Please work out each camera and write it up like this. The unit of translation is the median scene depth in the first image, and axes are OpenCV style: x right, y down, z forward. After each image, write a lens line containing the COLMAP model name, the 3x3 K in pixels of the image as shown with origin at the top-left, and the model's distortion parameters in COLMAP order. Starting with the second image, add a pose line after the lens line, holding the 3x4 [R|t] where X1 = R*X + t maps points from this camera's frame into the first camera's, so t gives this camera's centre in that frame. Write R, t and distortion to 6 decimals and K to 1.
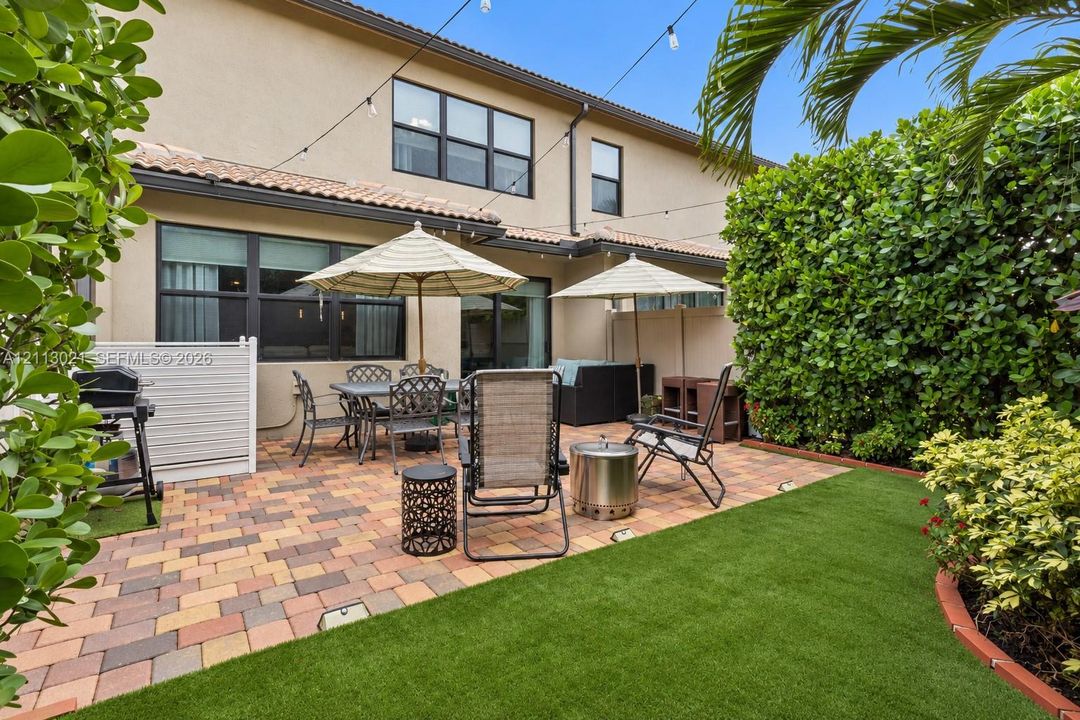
lens RADIAL K [[479.8, 0, 537.2], [0, 479.8, 358.8], [0, 0, 1]] dist [-0.001911, -0.000502]
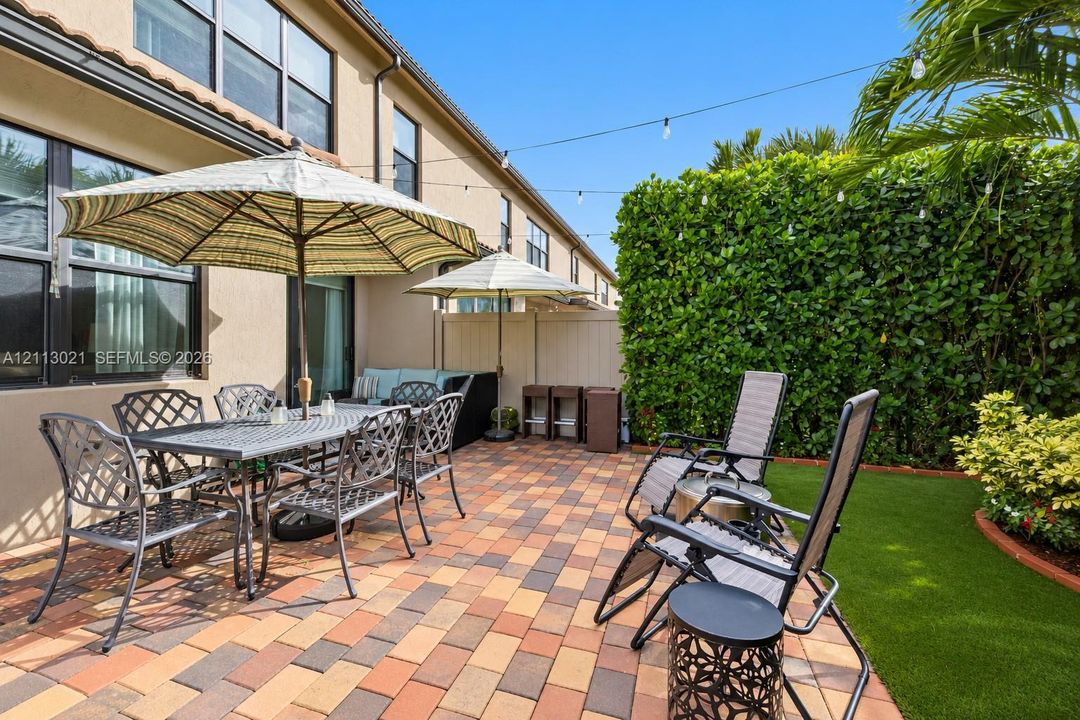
lens RADIAL K [[479.8, 0, 537.2], [0, 479.8, 358.8], [0, 0, 1]] dist [-0.001911, -0.000502]
pose [[0.810631, -0.009678, 0.585478, -0.271305], [0.017251, 0.999824, -0.007357, -0.008207], [-0.585303, 0.016064, 0.810655, 0.283050]]
